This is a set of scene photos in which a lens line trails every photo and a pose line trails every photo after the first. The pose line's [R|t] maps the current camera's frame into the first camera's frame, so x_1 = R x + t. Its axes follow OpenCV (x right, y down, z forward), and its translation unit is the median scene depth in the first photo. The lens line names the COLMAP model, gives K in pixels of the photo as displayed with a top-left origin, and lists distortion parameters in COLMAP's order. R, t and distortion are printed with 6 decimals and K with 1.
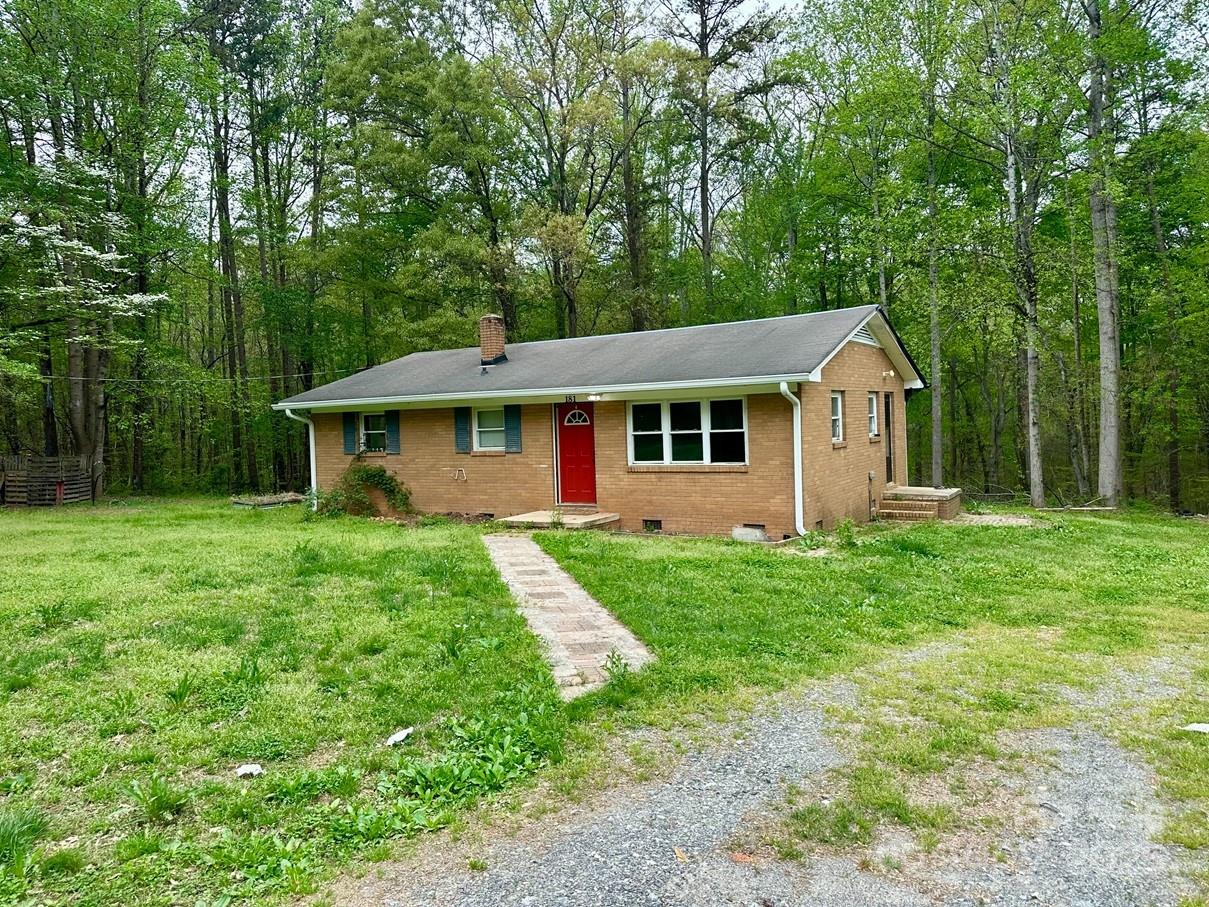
lens RADIAL K [[860.7, 0, 604.9], [0, 860.7, 448.7], [0, 0, 1]] dist [0.058551, -0.059623]
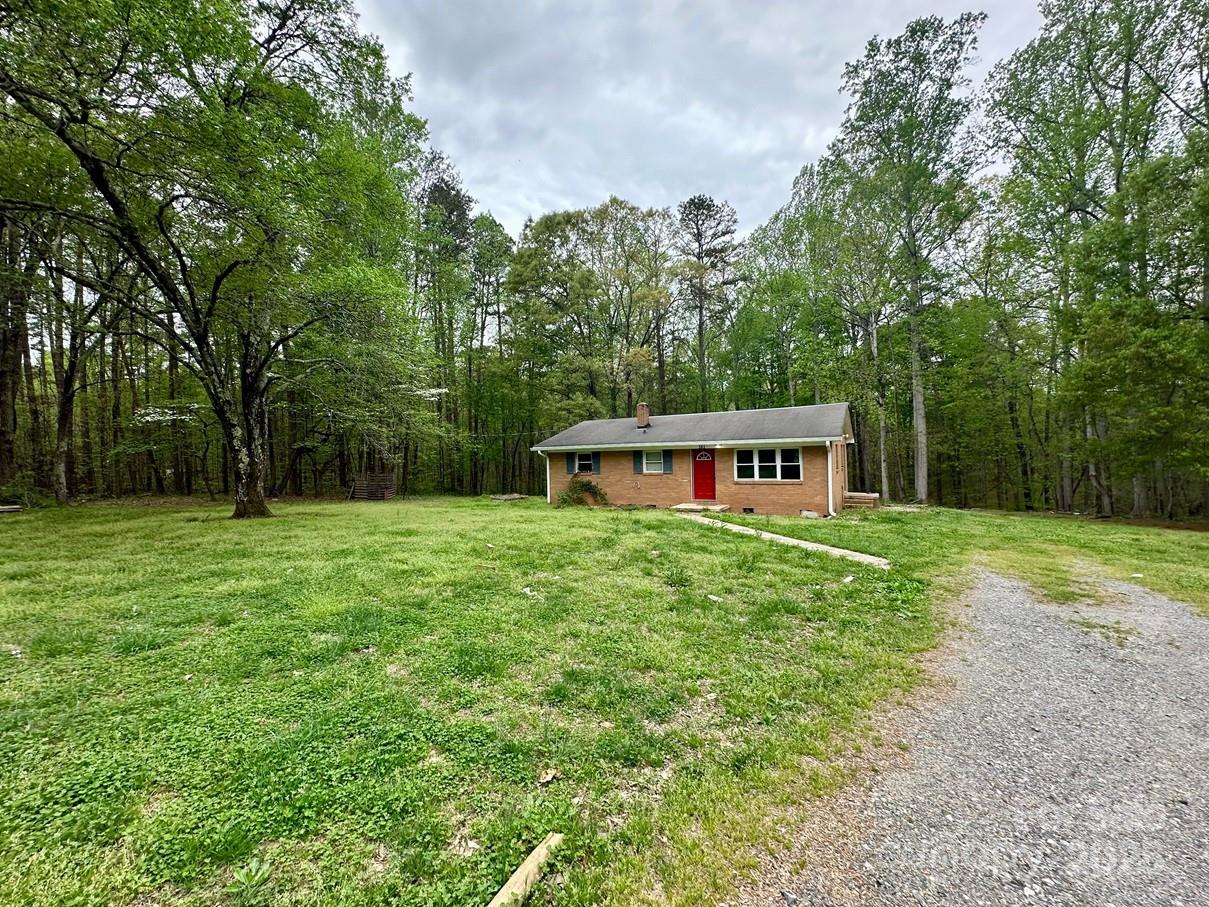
lens RADIAL K [[497.4, 0, 597.1], [0, 497.4, 458.5], [0, 0, 1]] dist [-0.000359, 0.000201]
pose [[0.999607, 0.009089, 0.026531, -0.289674], [-0.008371, 0.999599, -0.027048, 0.001771], [-0.026766, 0.026815, 0.999282, -0.135097]]
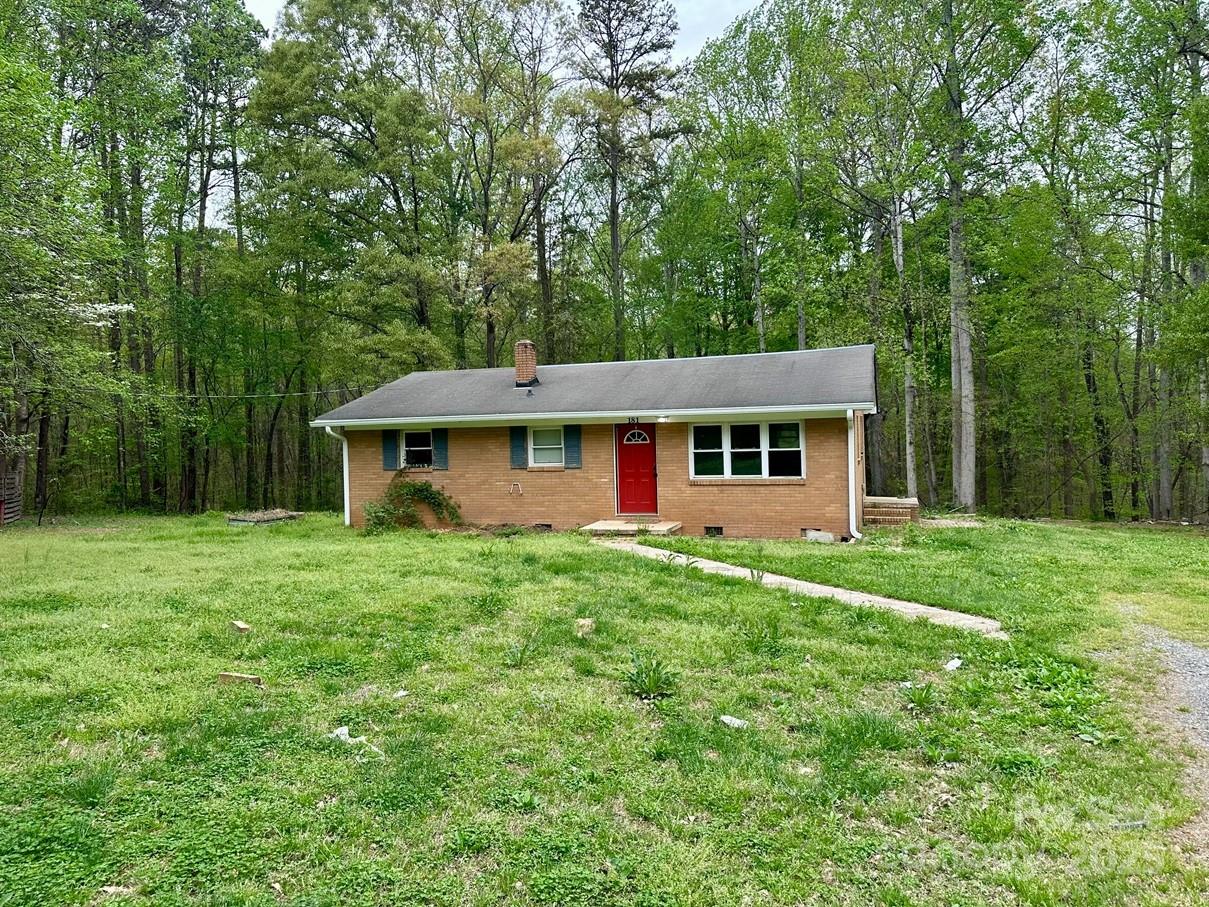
lens RADIAL K [[860.7, 0, 596.2], [0, 860.7, 453.5], [0, 0, 1]] dist [0.058551, -0.059623]
pose [[0.974948, 0.002298, 0.222421, -0.310895], [0.000529, 0.999920, -0.012653, -0.000315], [-0.222433, 0.012453, 0.974868, -0.075226]]
